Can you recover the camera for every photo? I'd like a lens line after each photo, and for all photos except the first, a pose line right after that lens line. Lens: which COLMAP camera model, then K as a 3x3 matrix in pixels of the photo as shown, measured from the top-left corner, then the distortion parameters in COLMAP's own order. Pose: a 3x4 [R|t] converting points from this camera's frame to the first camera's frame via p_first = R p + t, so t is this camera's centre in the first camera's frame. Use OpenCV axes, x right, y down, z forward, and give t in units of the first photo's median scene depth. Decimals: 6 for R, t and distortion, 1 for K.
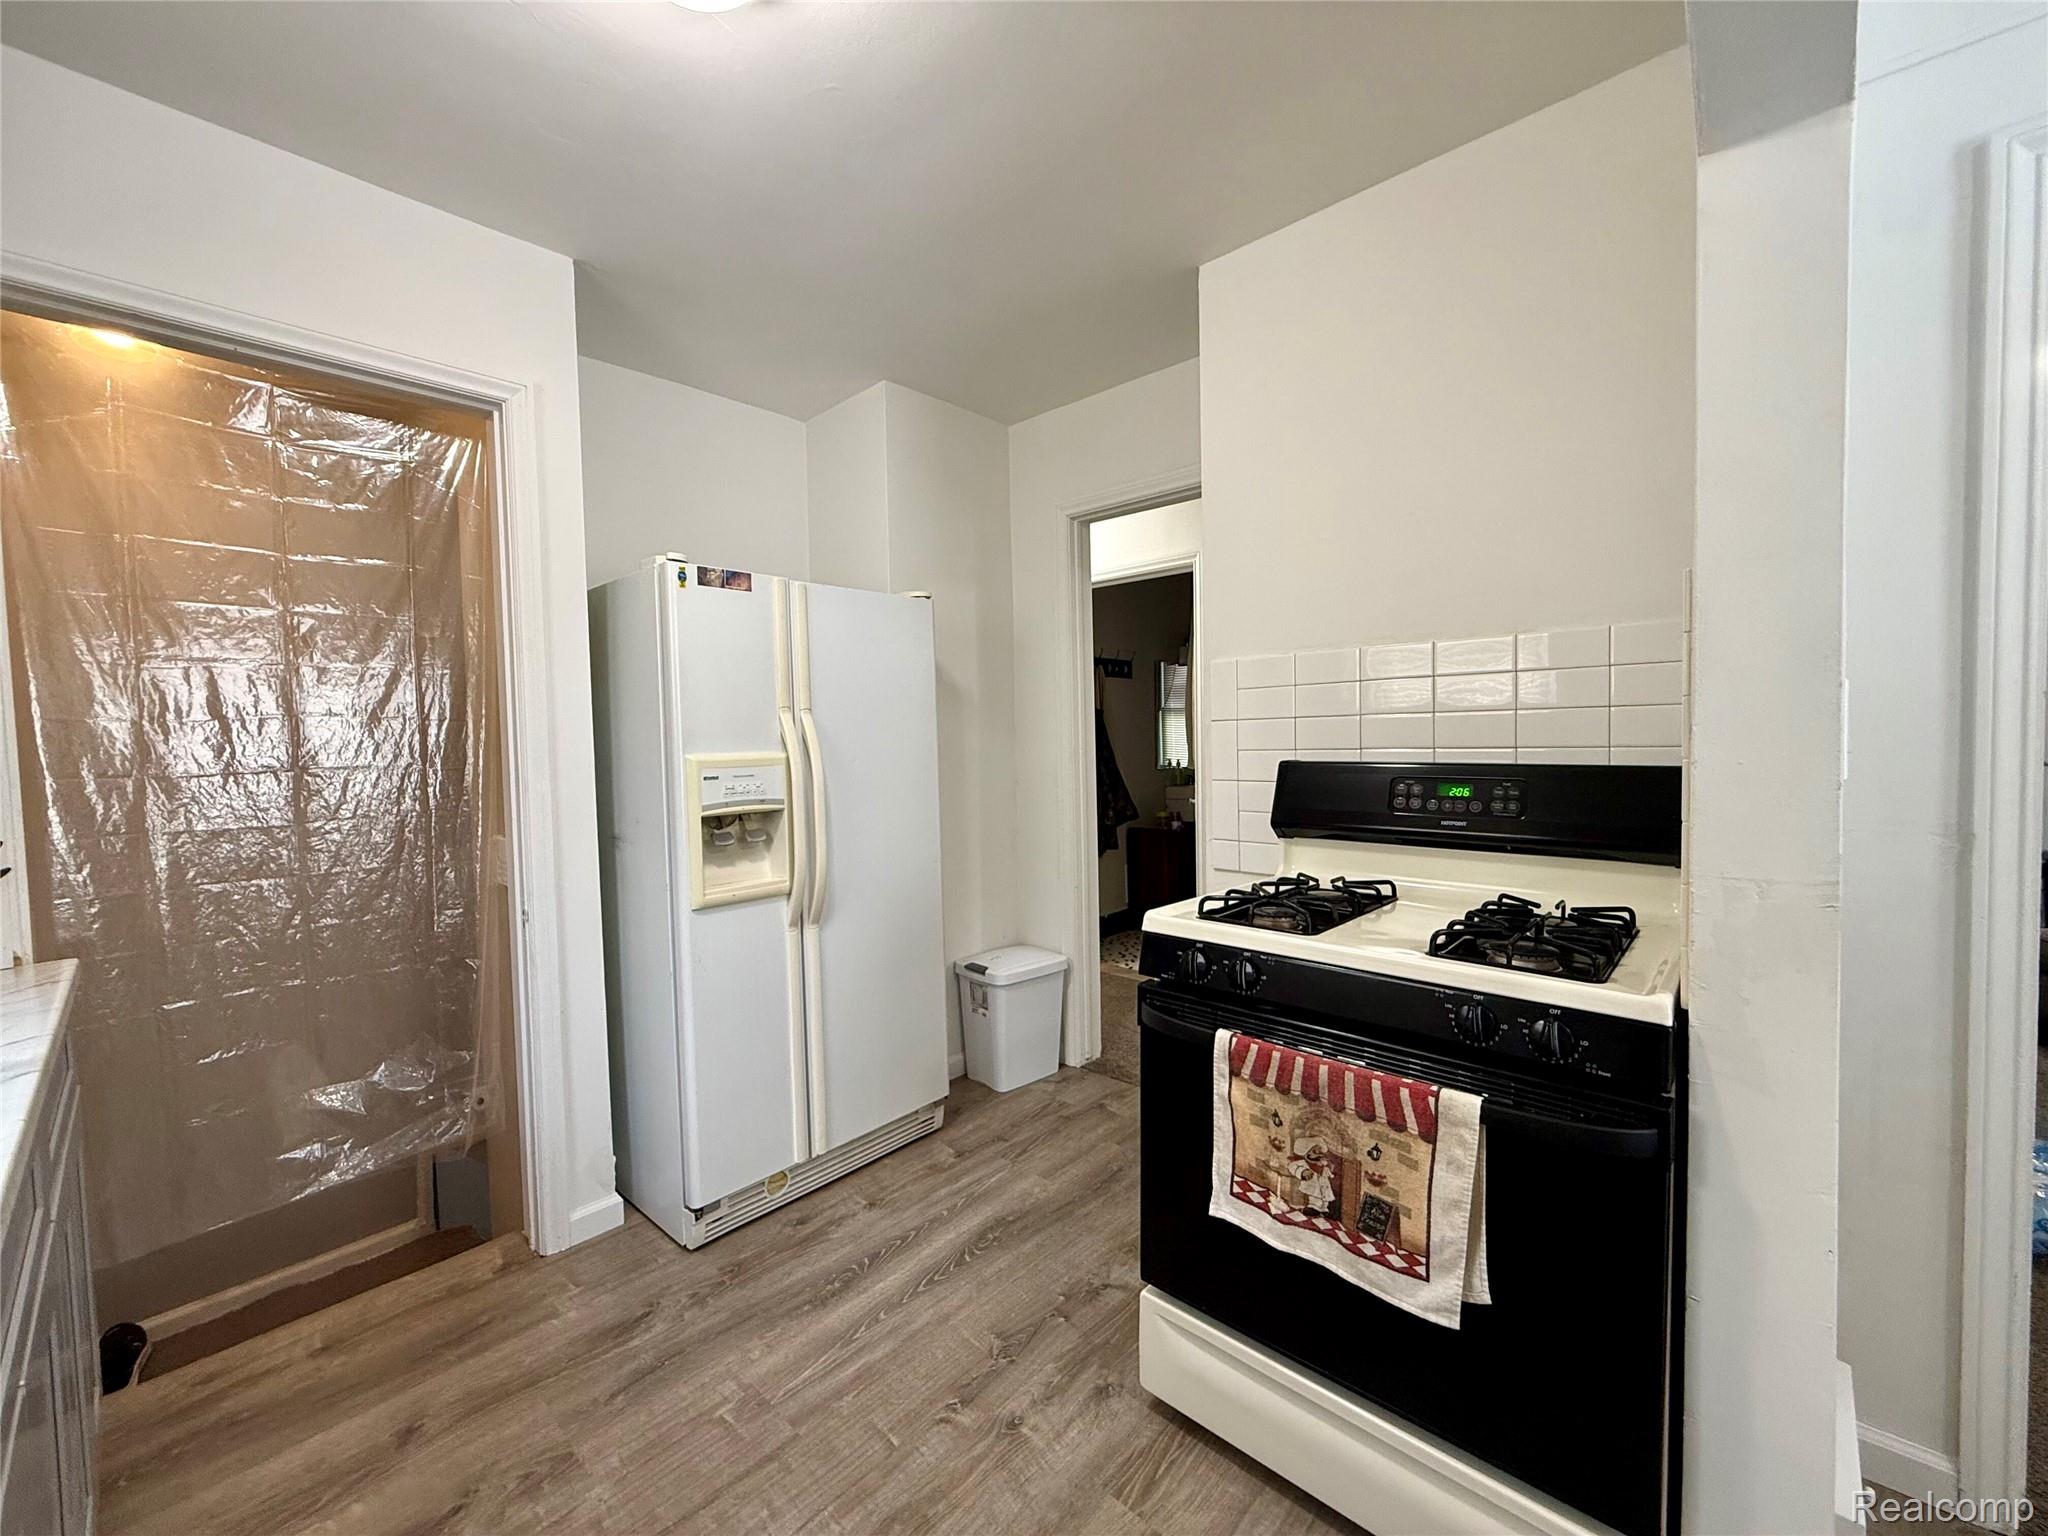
lens RADIAL K [[814.3, 0, 1018.5], [0, 814.3, 767.4], [0, 0, 1]] dist [-0.000571, 0.000217]
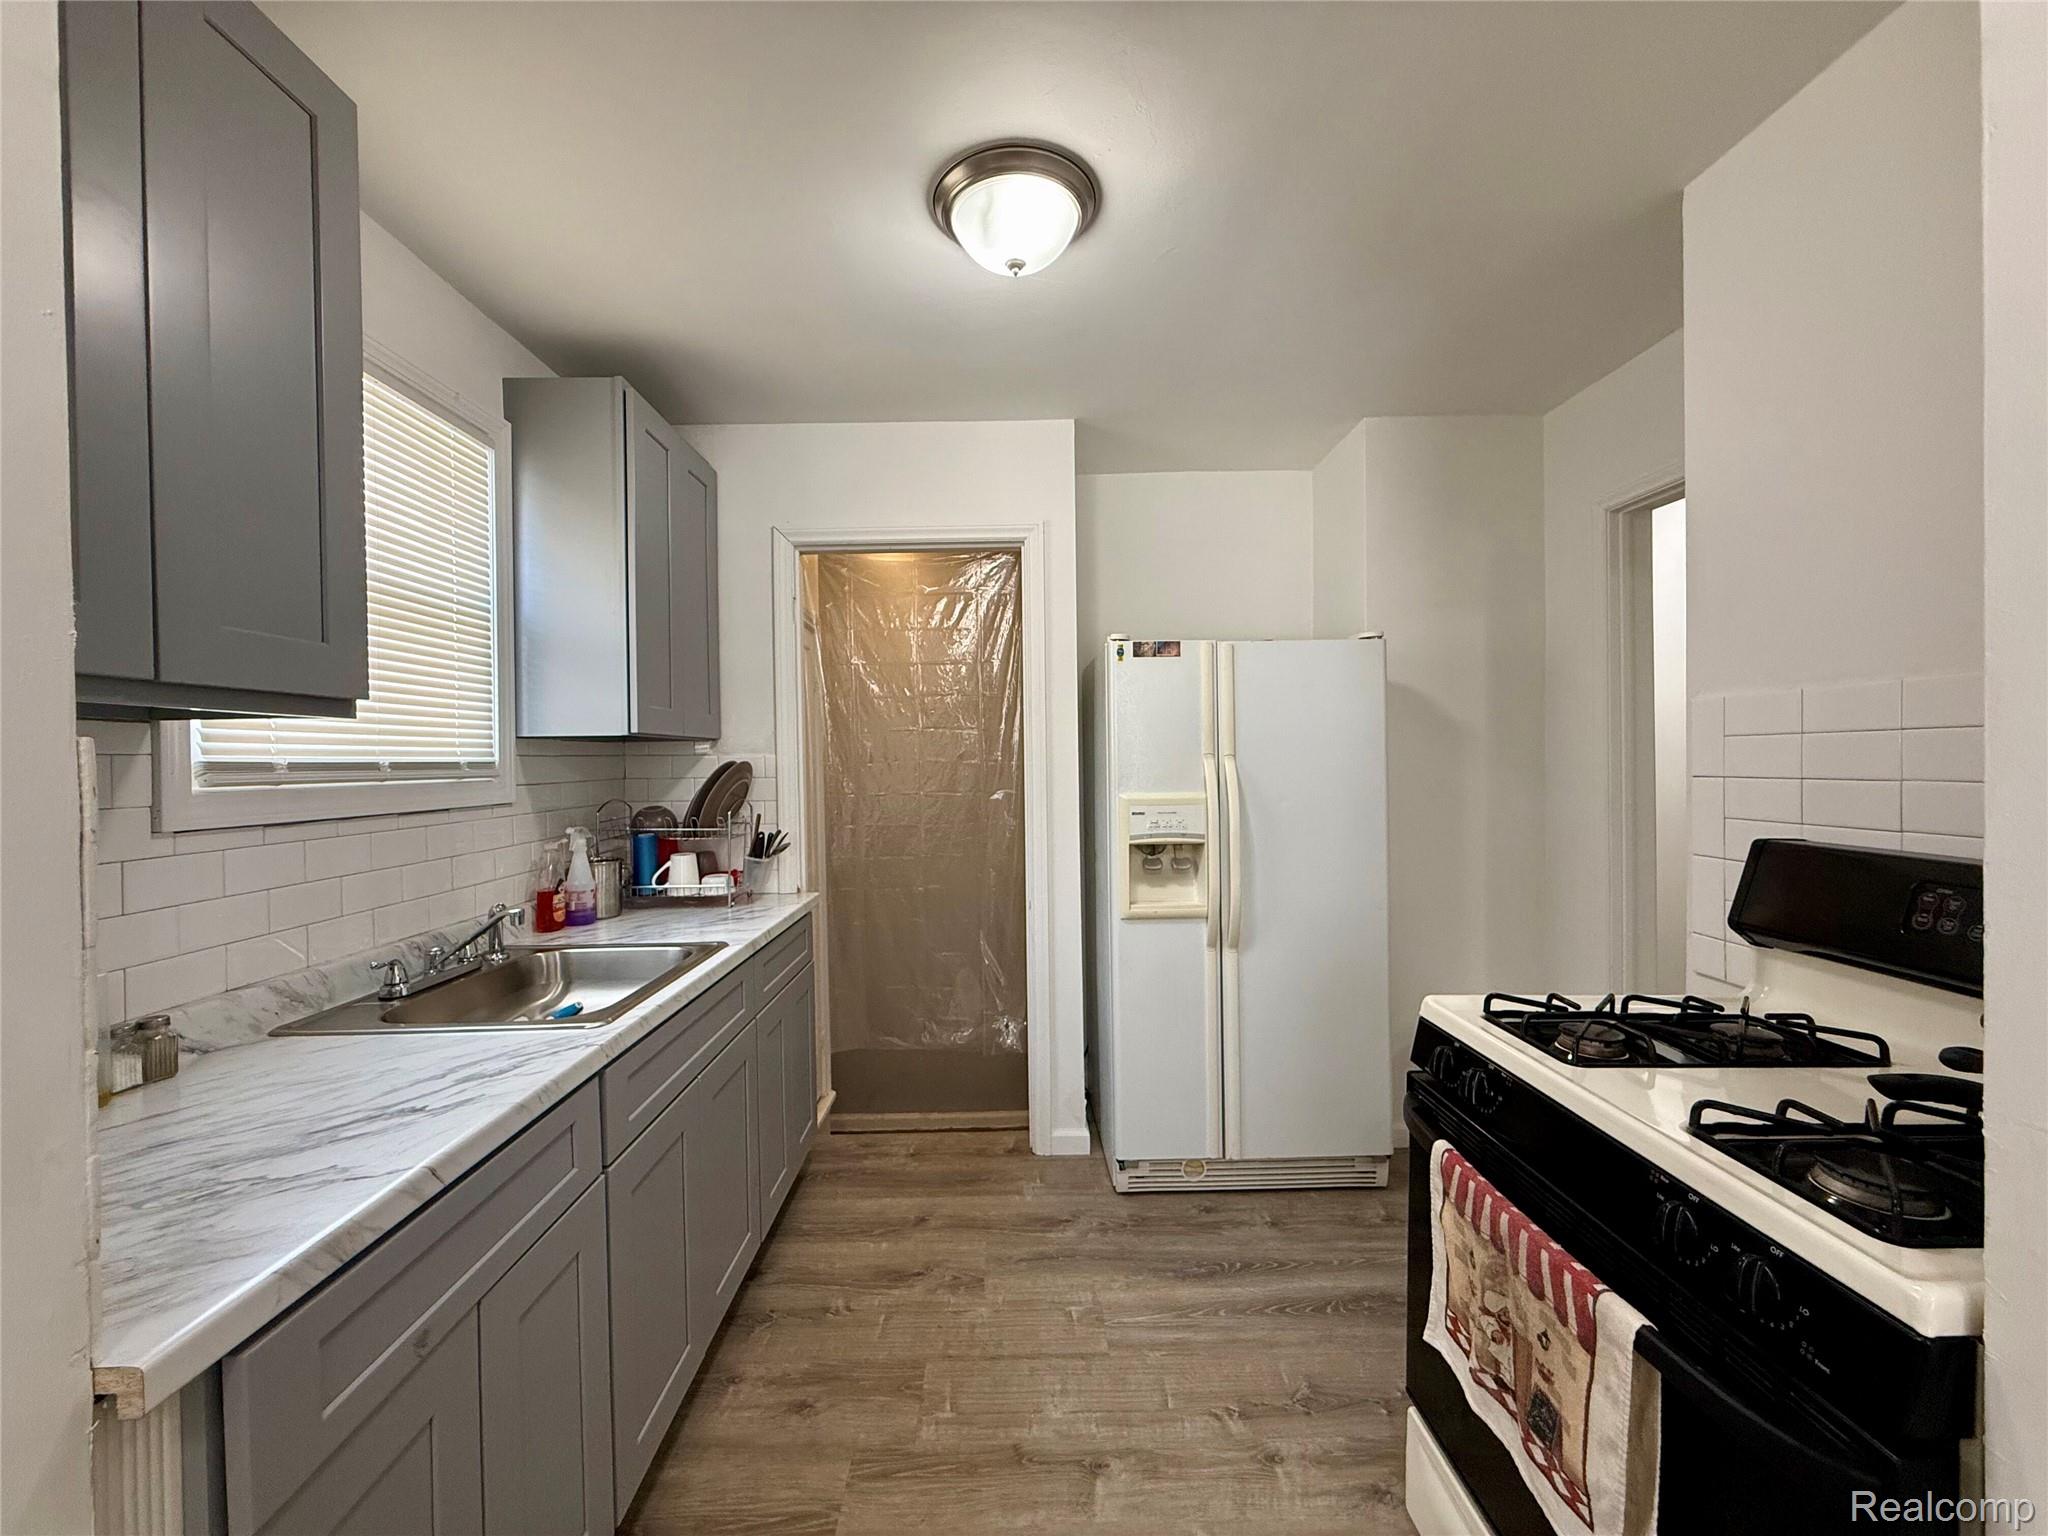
lens RADIAL K [[814.3, 0, 1018.5], [0, 814.3, 767.4], [0, 0, 1]] dist [-0.000571, 0.000217]
pose [[0.689353, 0.021829, -0.724097, 0.402029], [-0.029903, 0.999551, 0.001664, -0.055158], [0.723809, 0.020505, 0.689696, 0.022566]]
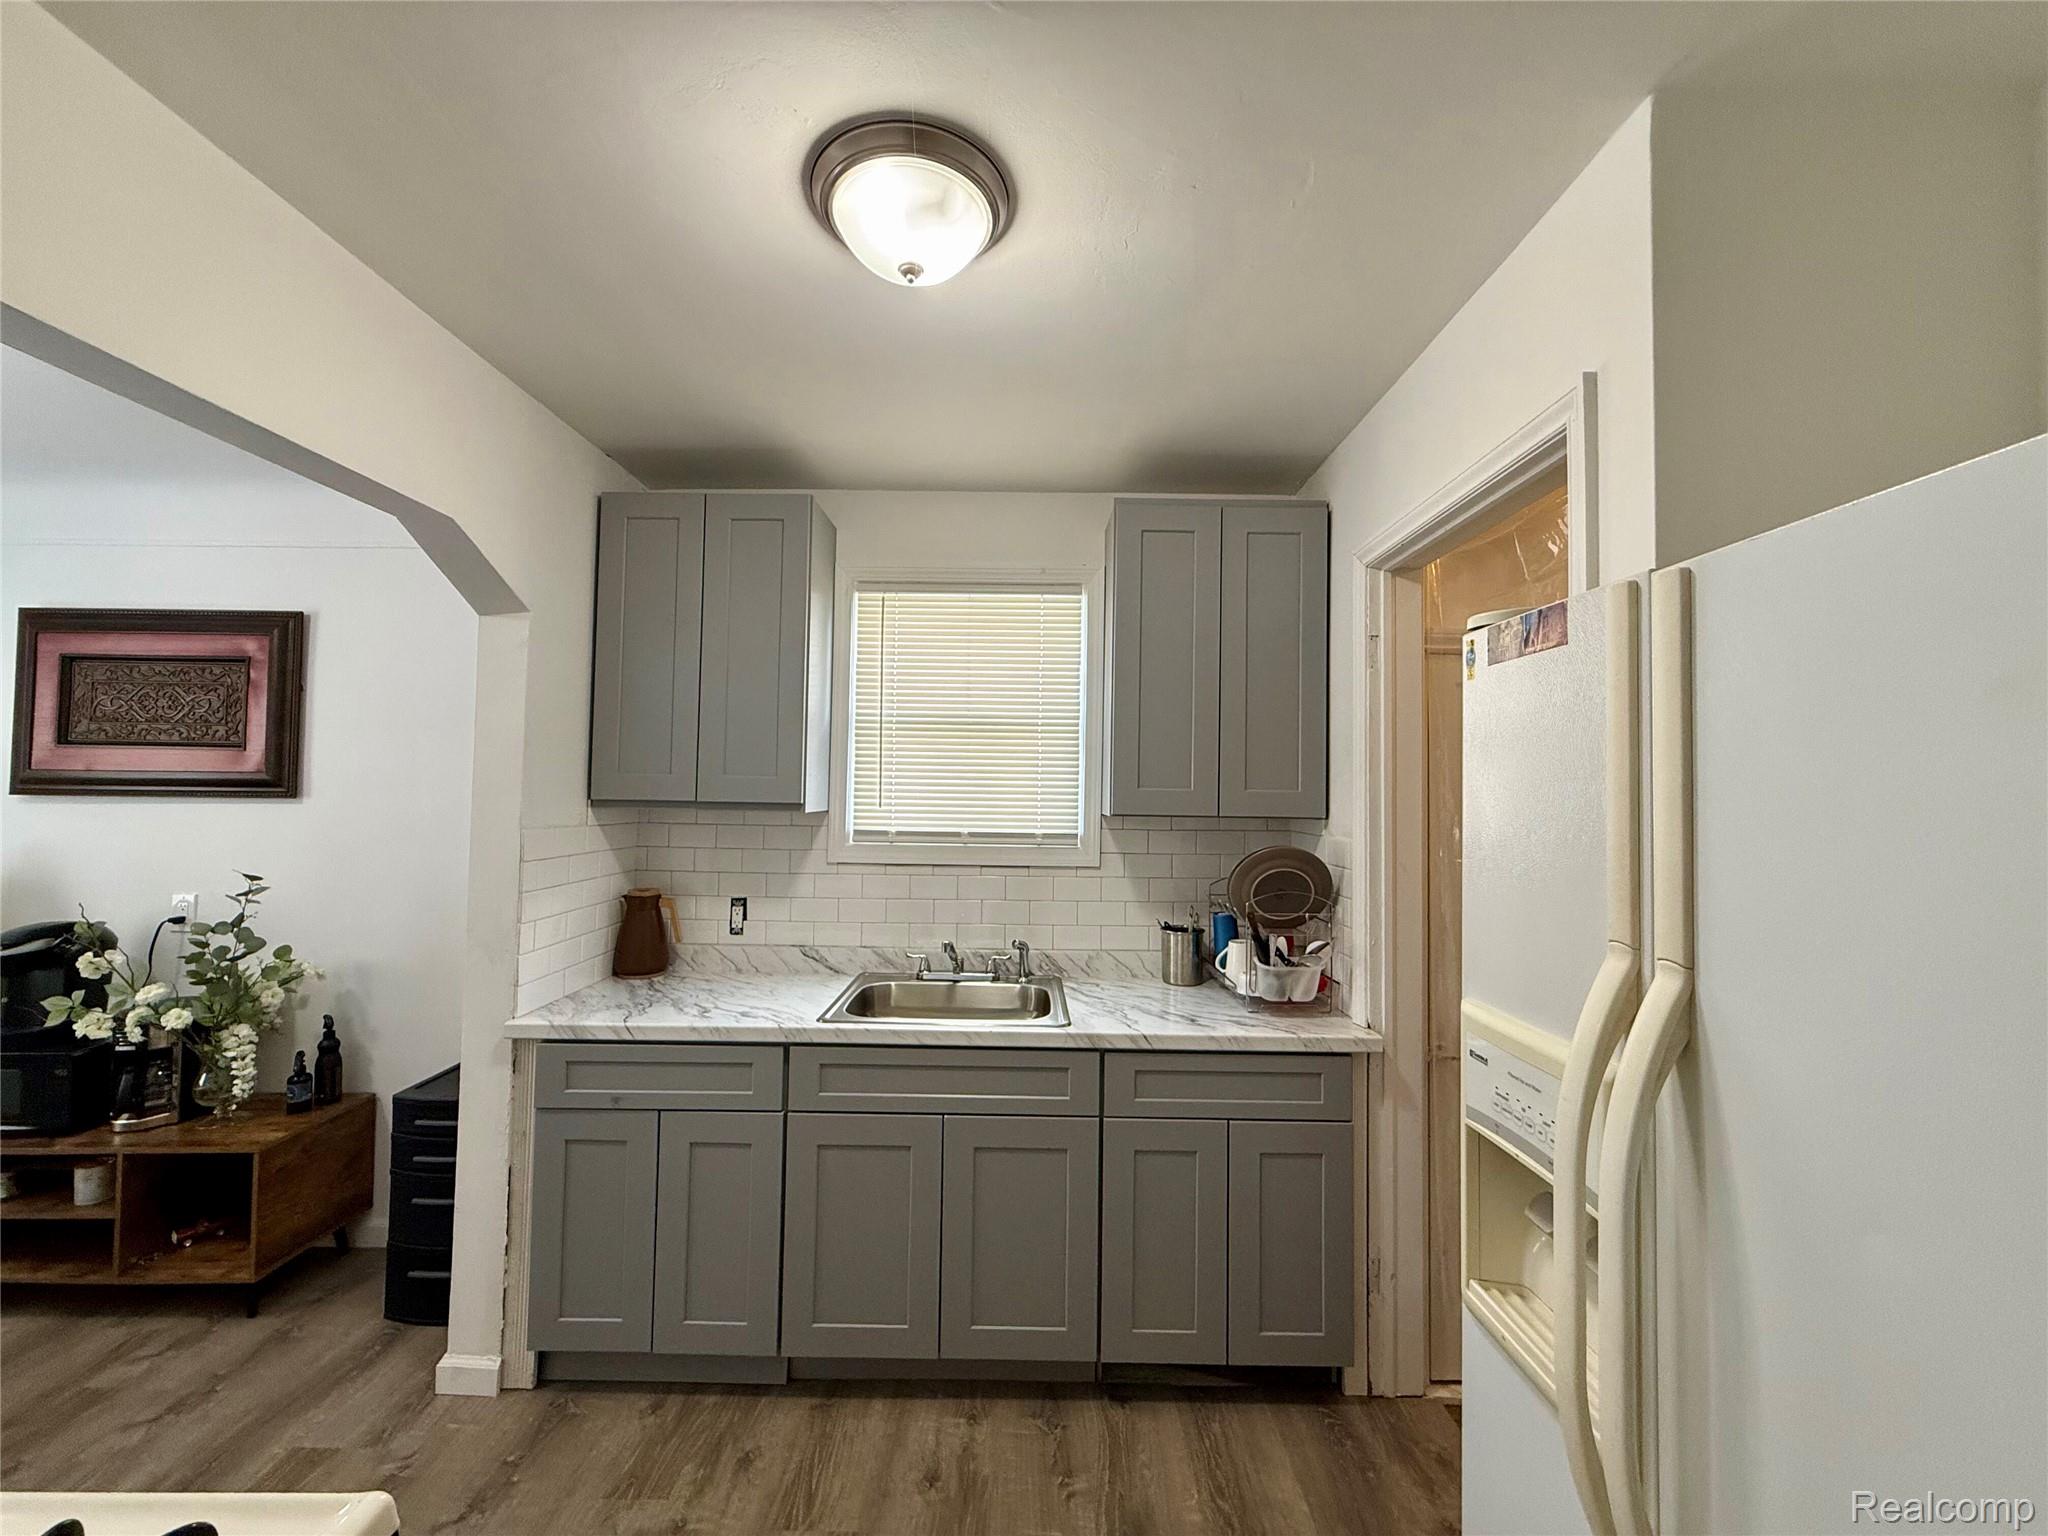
lens RADIAL K [[814.3, 0, 1018.5], [0, 814.3, 767.4], [0, 0, 1]] dist [-0.000571, 0.000217]
pose [[-0.736689, -0.009394, -0.676166, 0.165556], [-0.022447, 0.999692, 0.010568, -0.166498], [0.675859, 0.022963, -0.736673, 1.219752]]
